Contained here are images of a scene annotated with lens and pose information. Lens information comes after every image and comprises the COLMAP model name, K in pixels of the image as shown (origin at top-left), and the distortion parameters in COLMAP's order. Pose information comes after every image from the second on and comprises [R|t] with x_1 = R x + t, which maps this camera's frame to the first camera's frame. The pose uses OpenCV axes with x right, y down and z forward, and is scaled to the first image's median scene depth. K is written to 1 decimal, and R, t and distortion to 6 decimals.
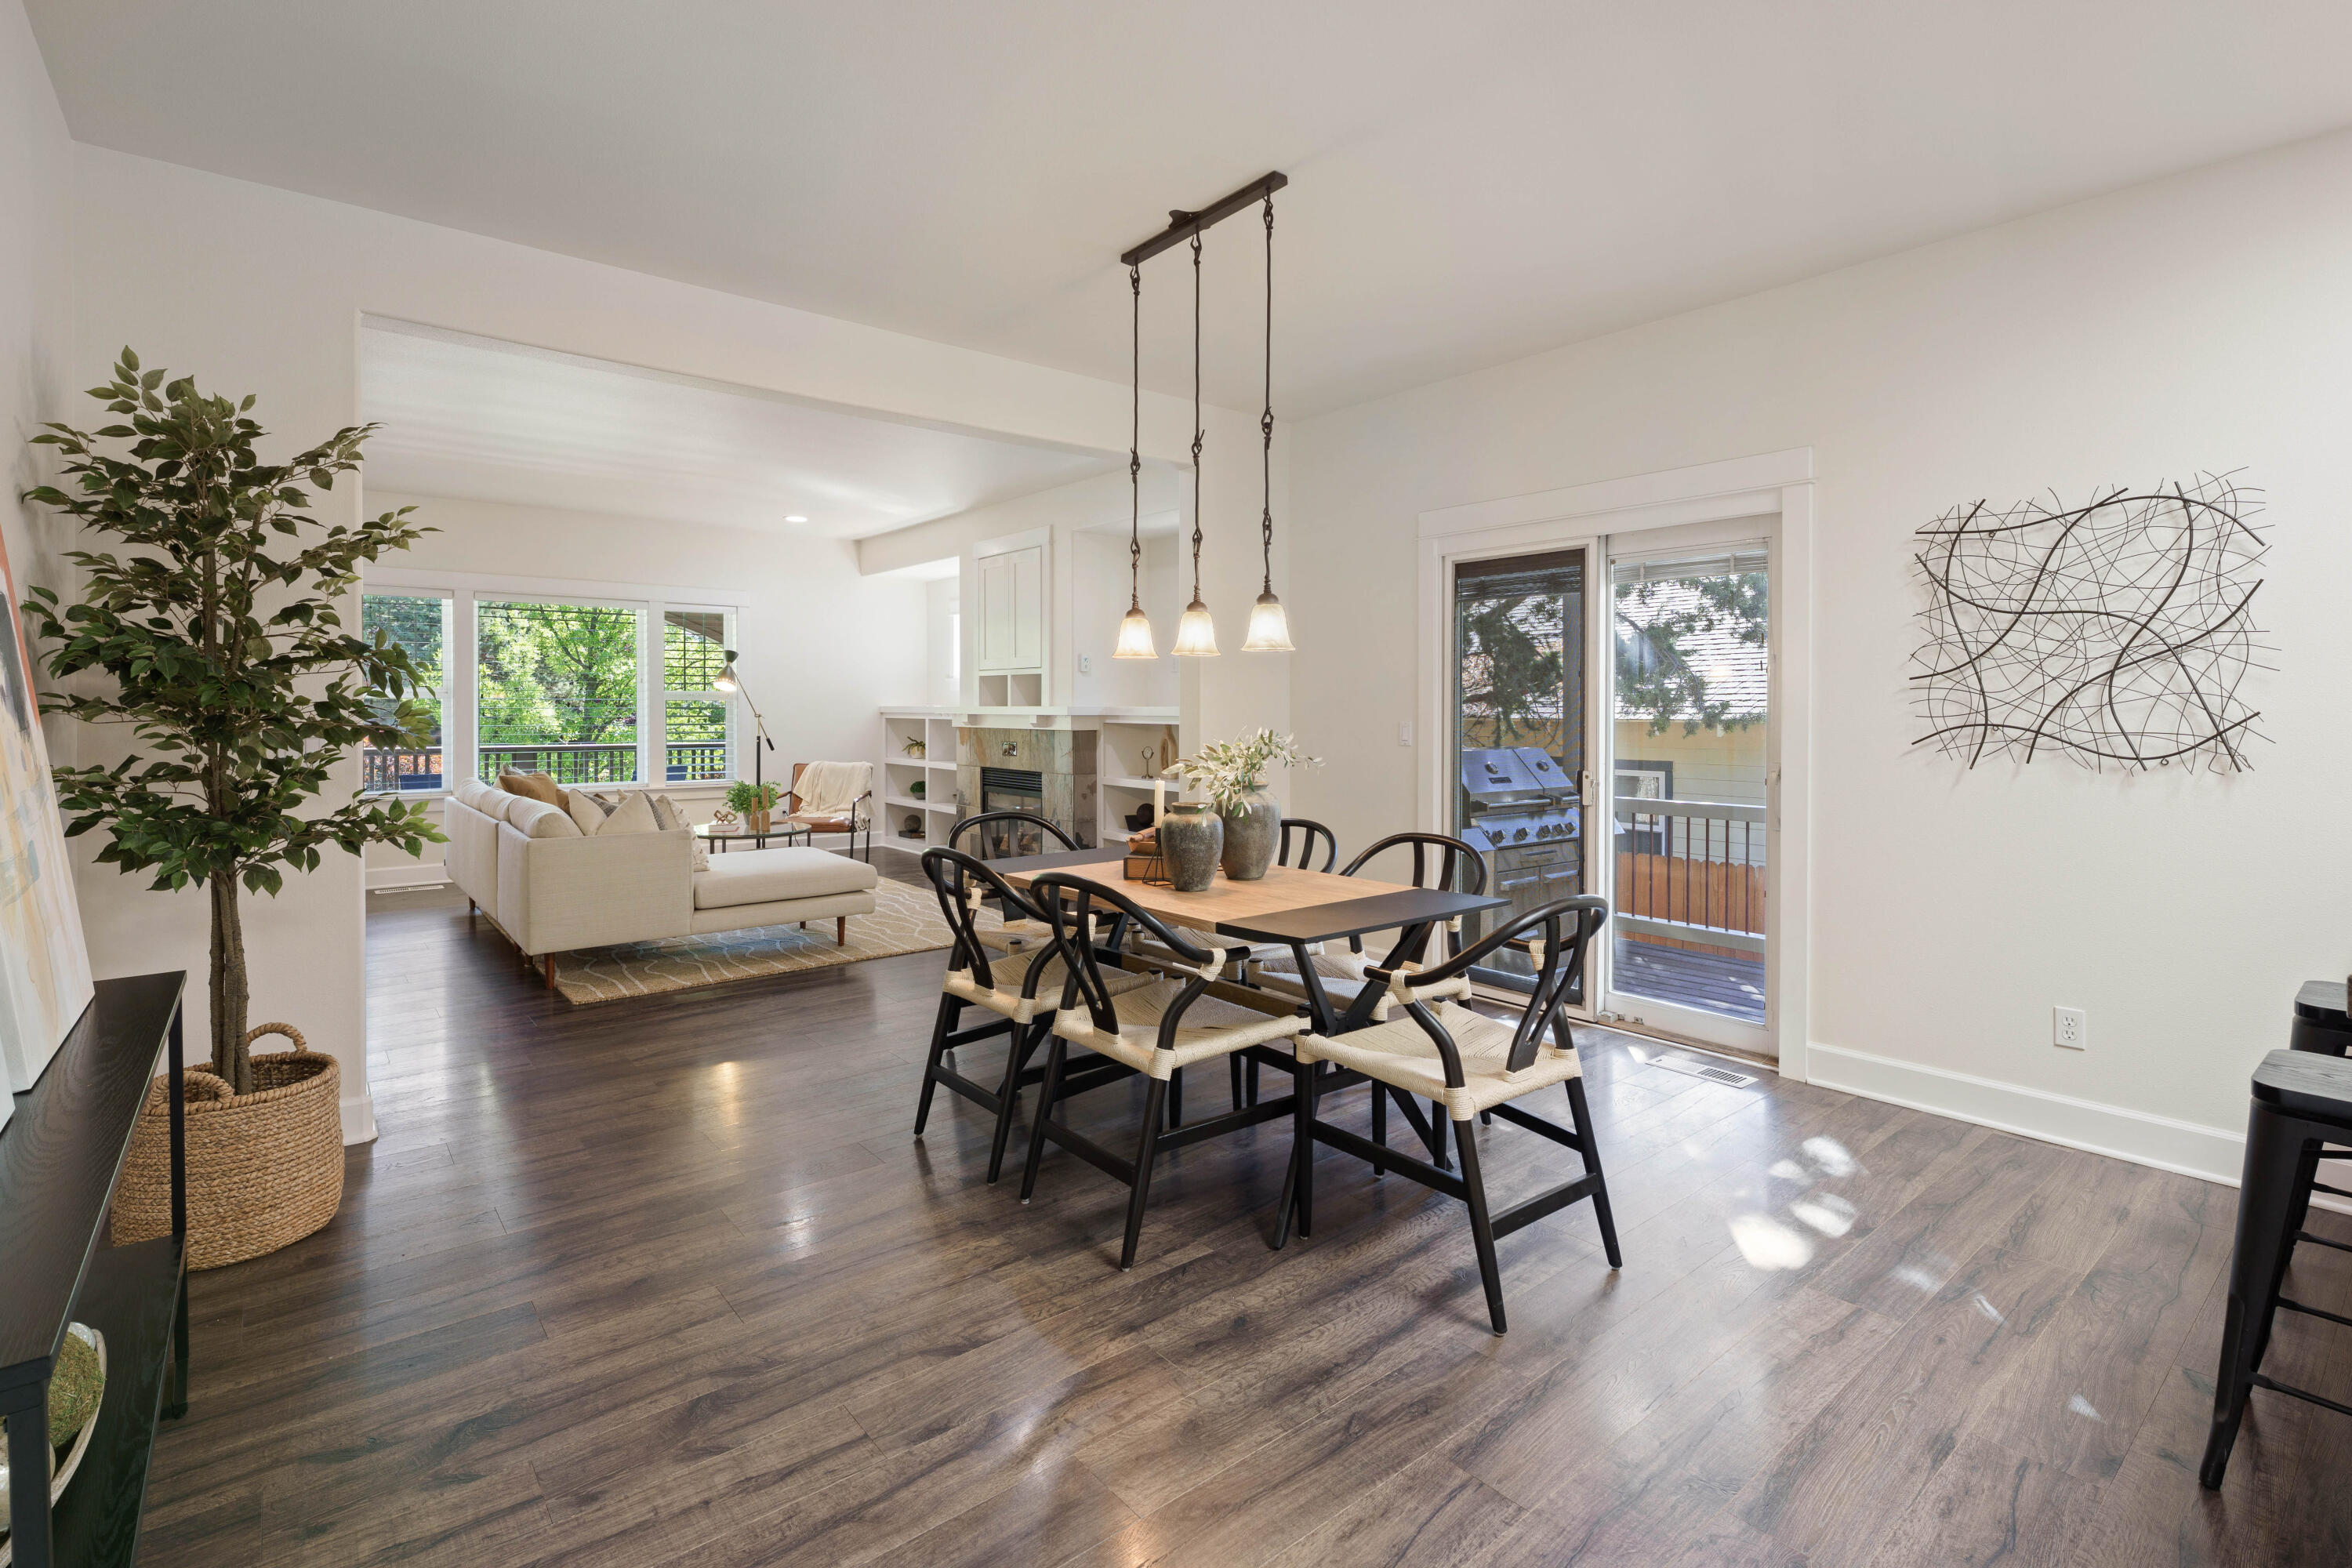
lens RADIAL K [[1093.2, 0, 1152.3], [0, 1093.2, 716.6], [0, 0, 1]] dist [0.019670, 0.000210]
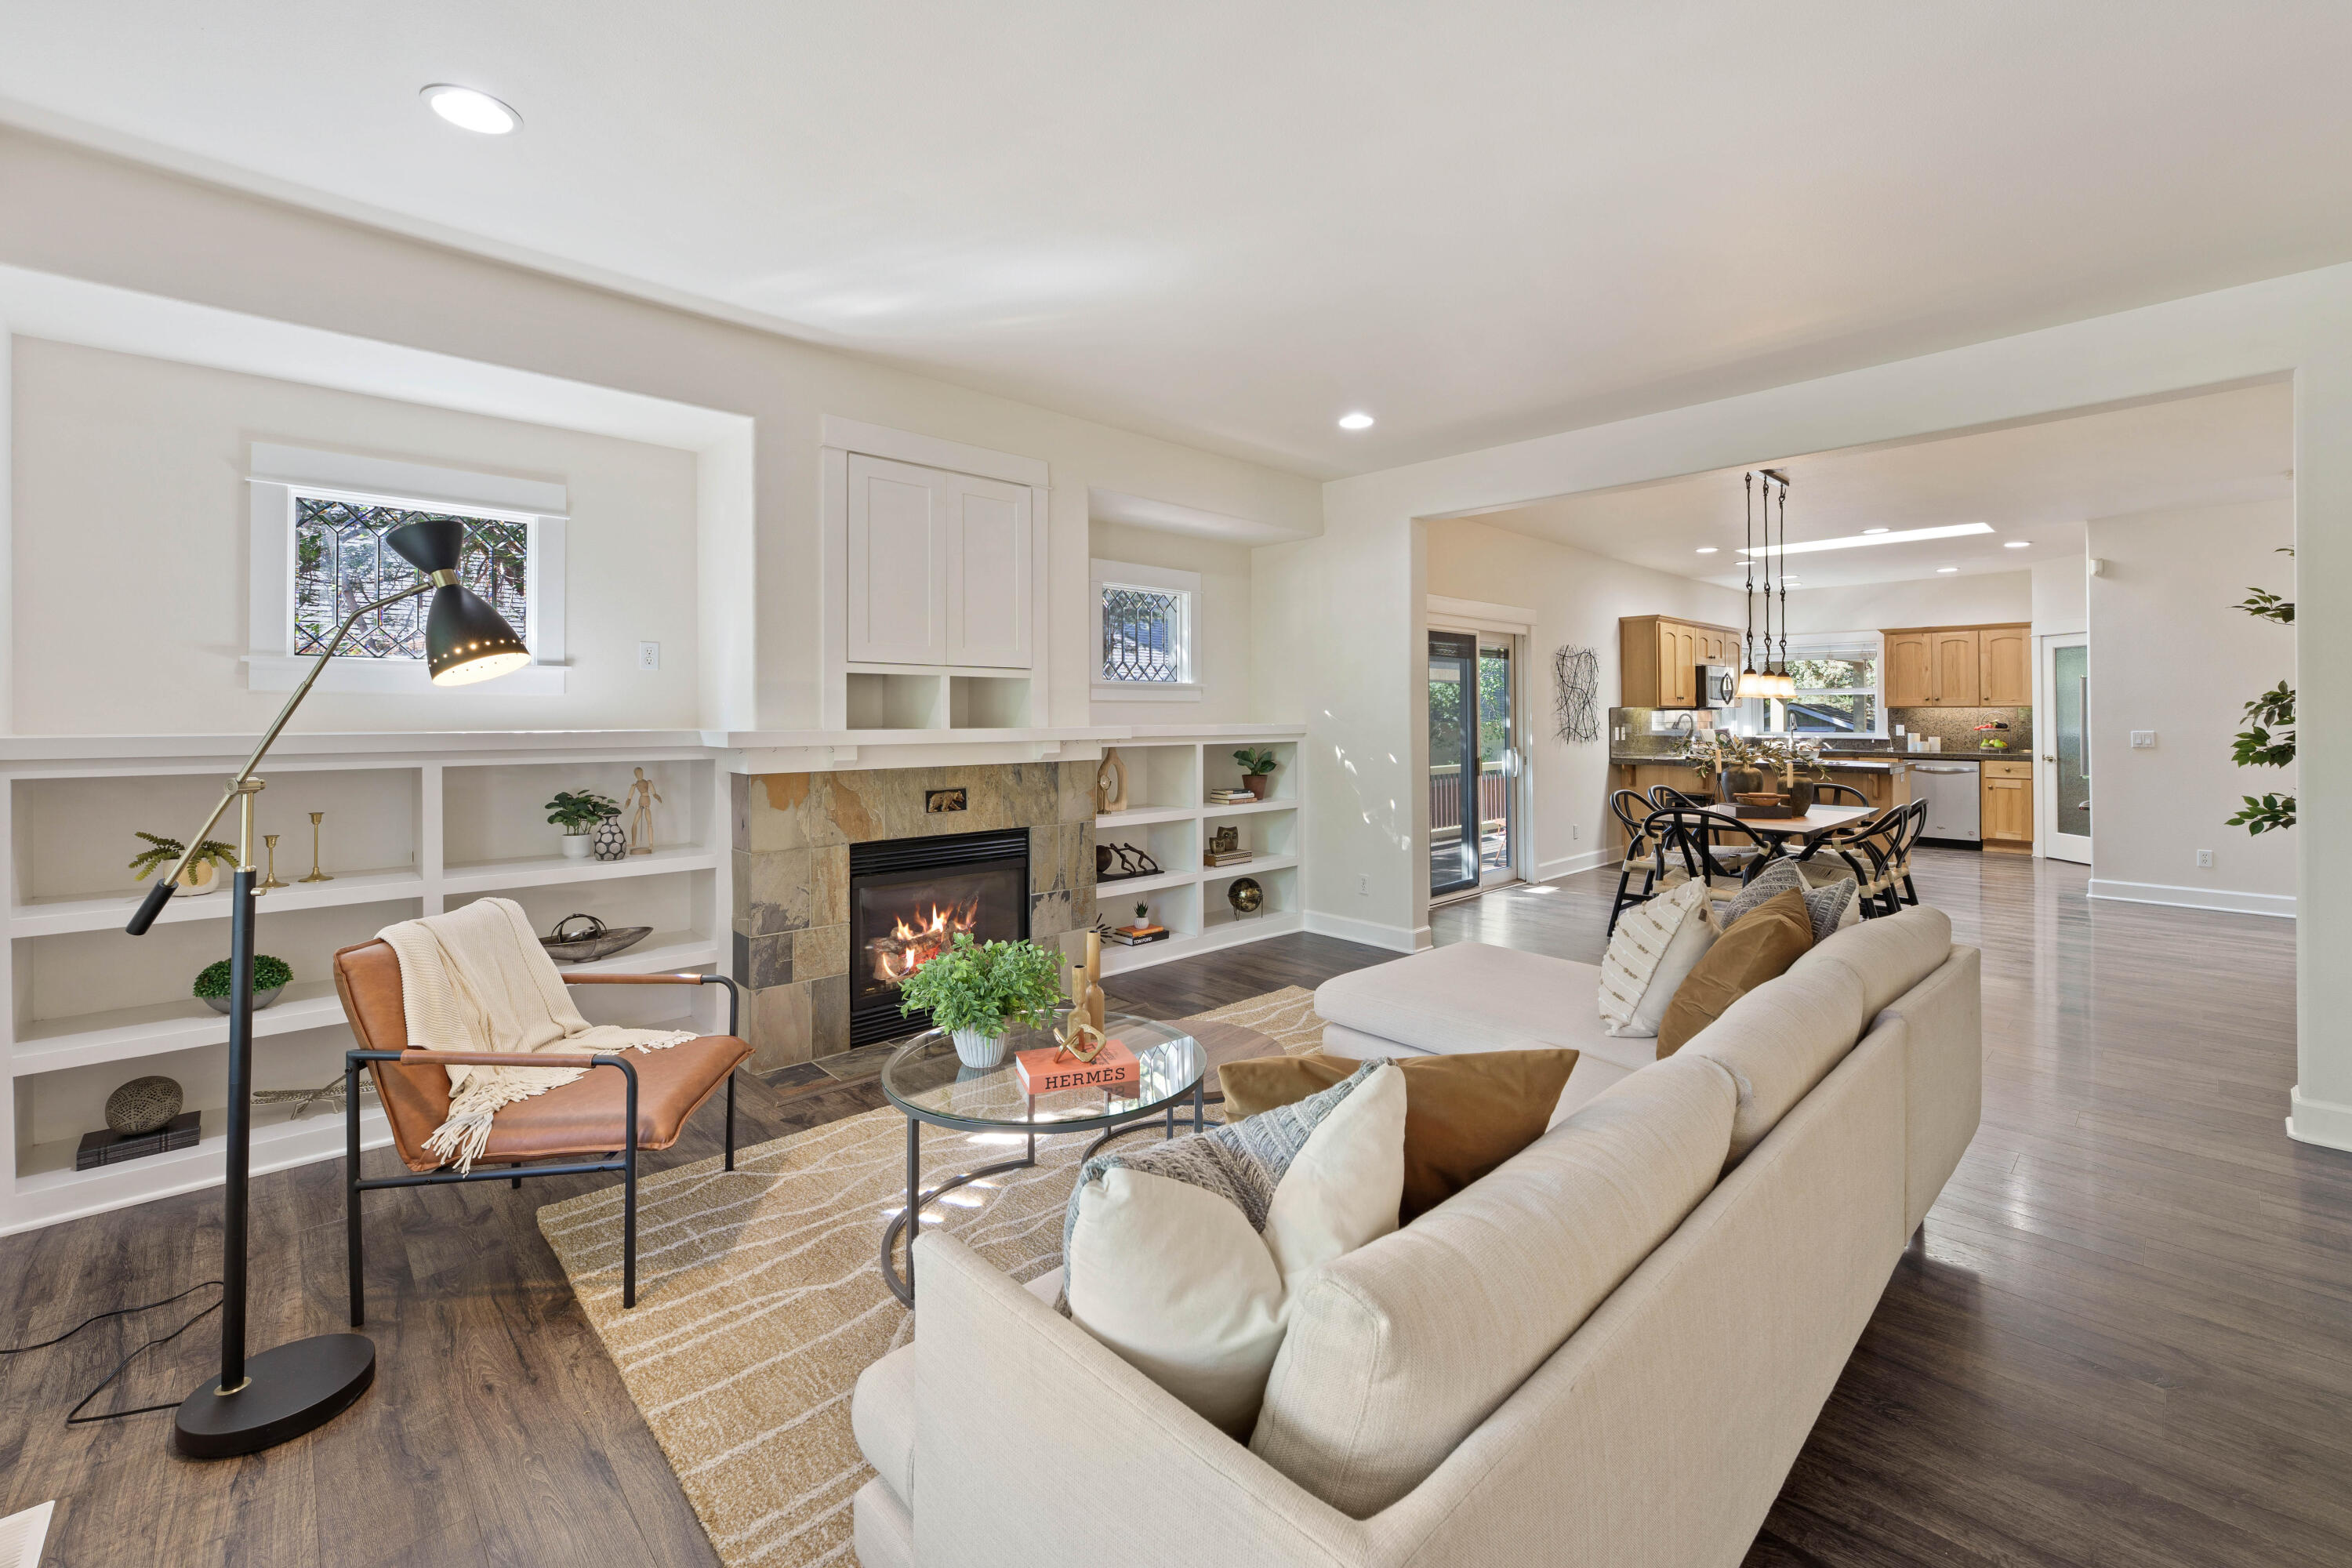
lens RADIAL K [[960.2, 0, 1177.3], [0, 960.2, 711.6], [0, 0, 1]] dist [-0.001458, -0.001122]
pose [[-0.078236, 0.000611, 0.996935, -0.647529], [0.009587, 0.999954, 0.000140, -0.017056], [-0.996889, 0.009568, -0.078238, 0.899782]]
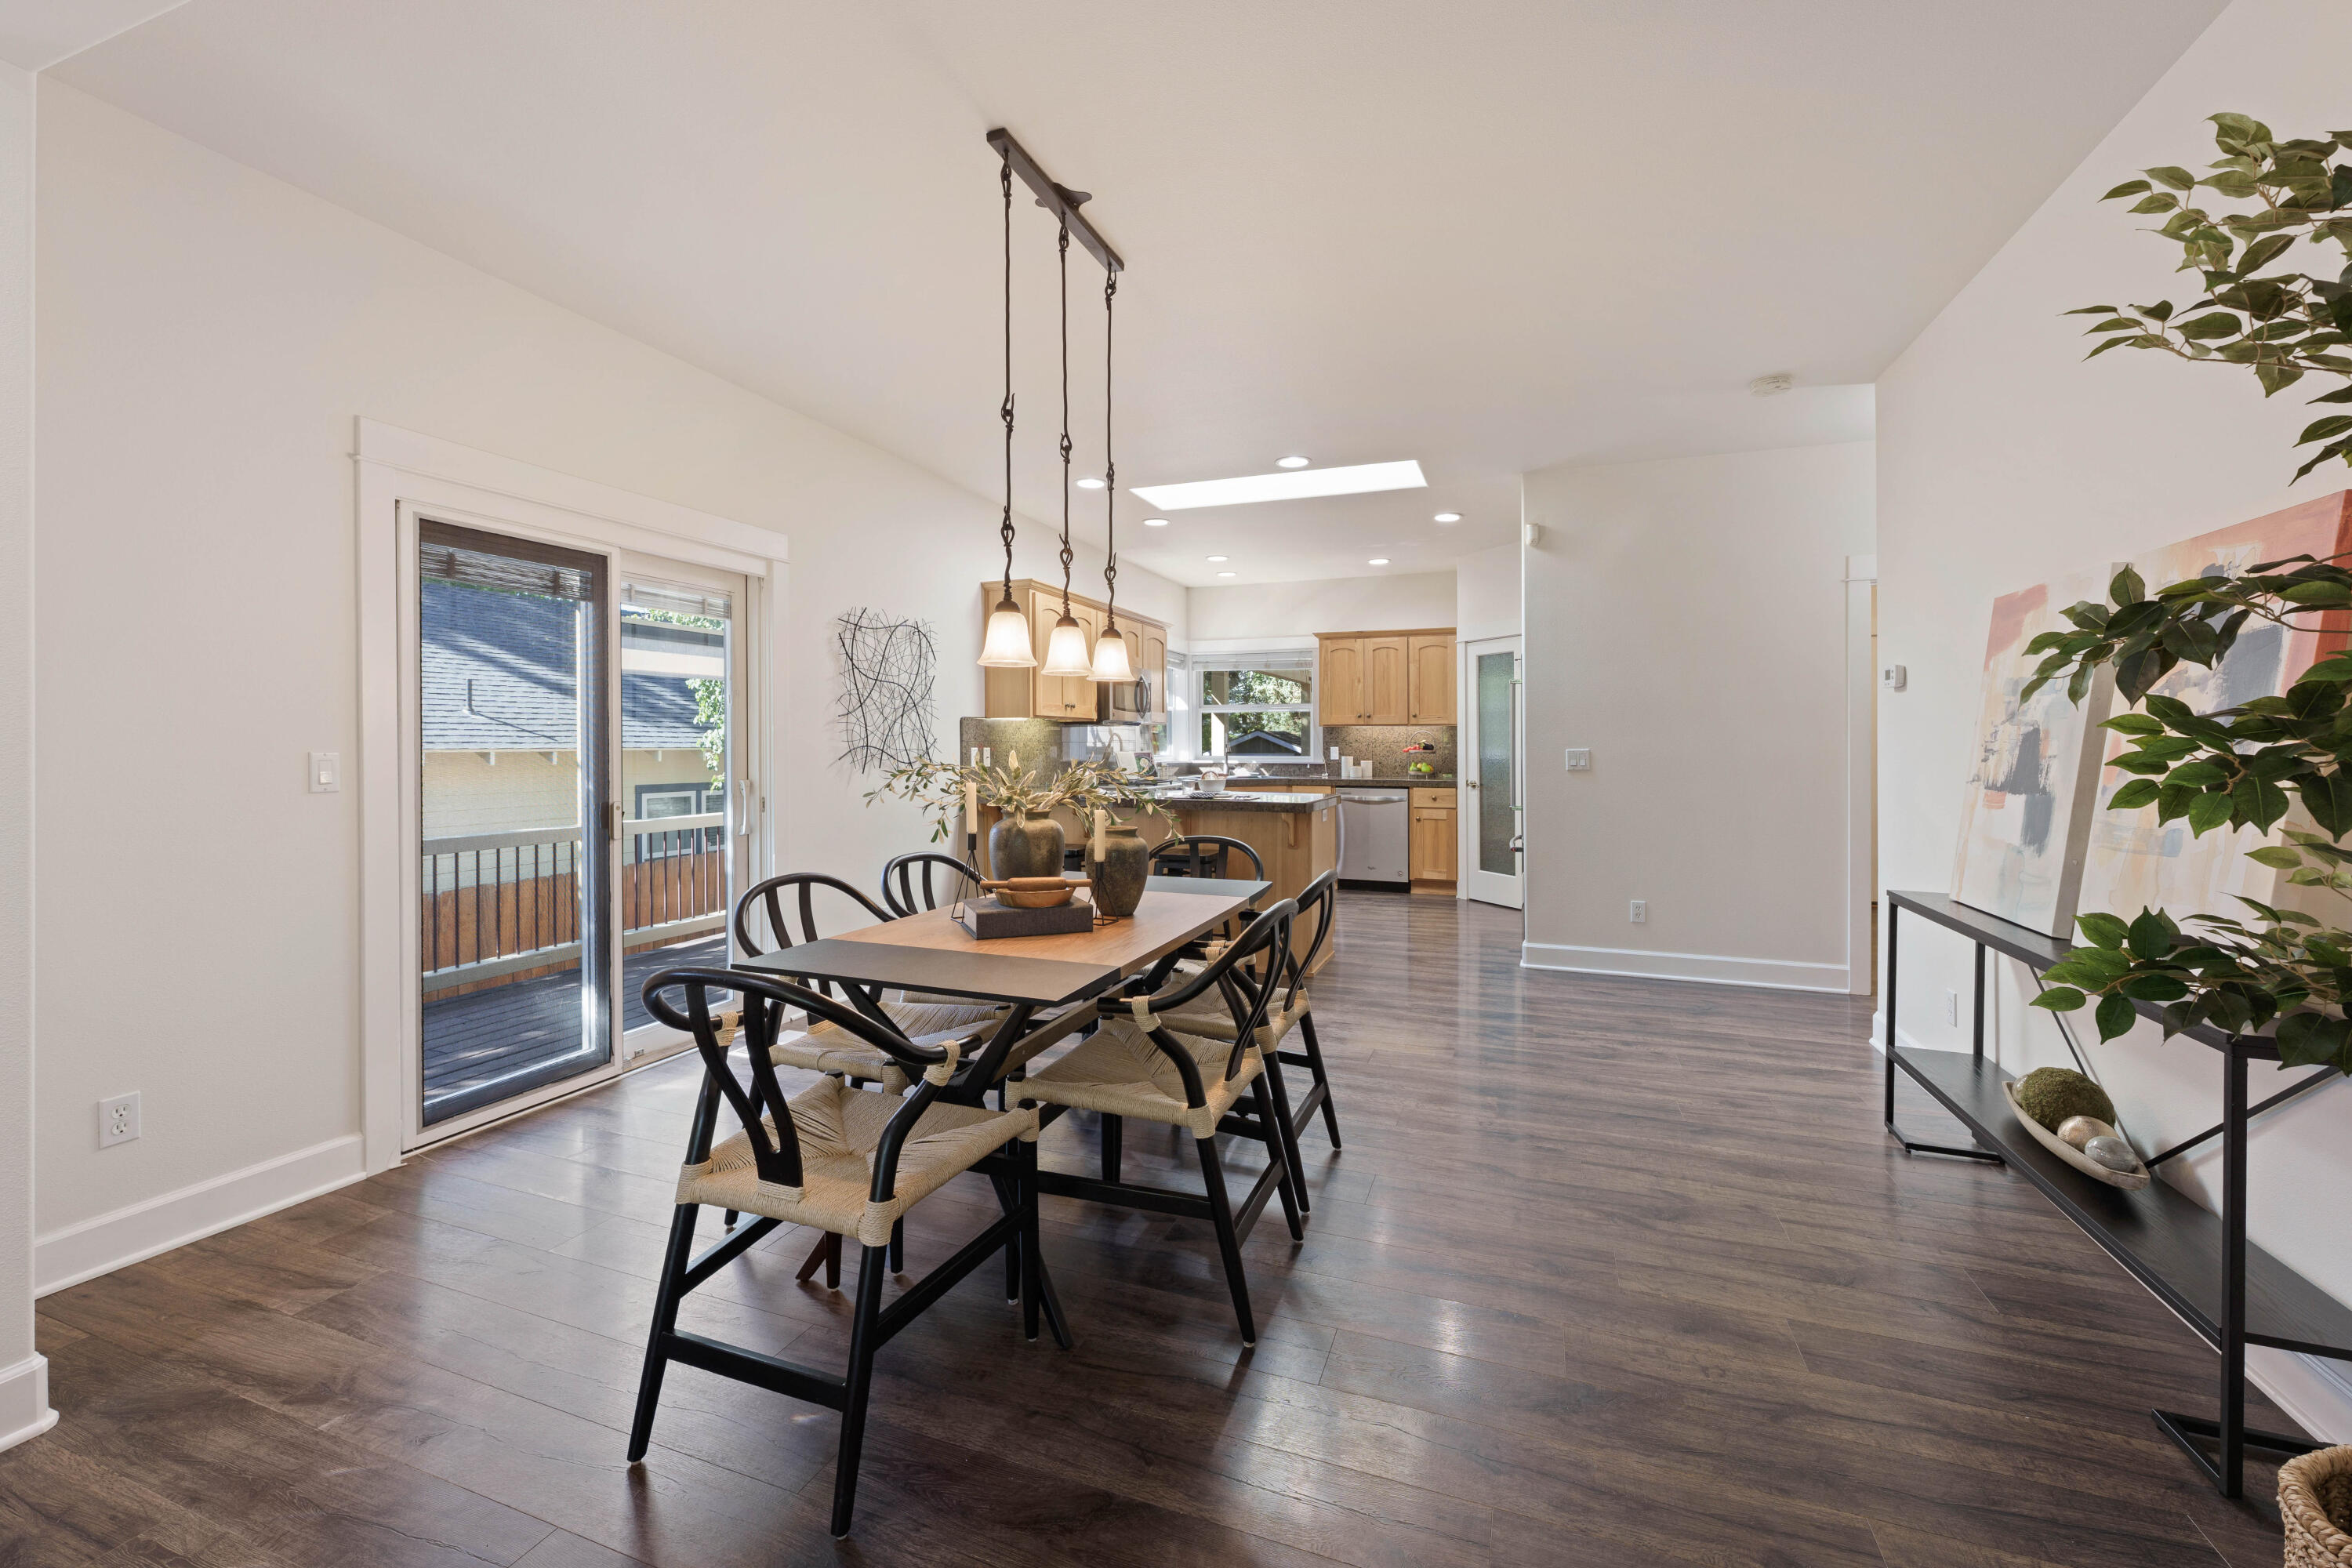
lens RADIAL K [[960.2, 0, 1177.9], [0, 960.2, 739.1], [0, 0, 1]] dist [-0.001458, -0.001122]
pose [[-0.516340, 0.001864, 0.856382, -0.291671], [0.004598, 0.999989, 0.000597, -0.000287], [-0.856372, 0.004246, -0.516343, 0.555889]]
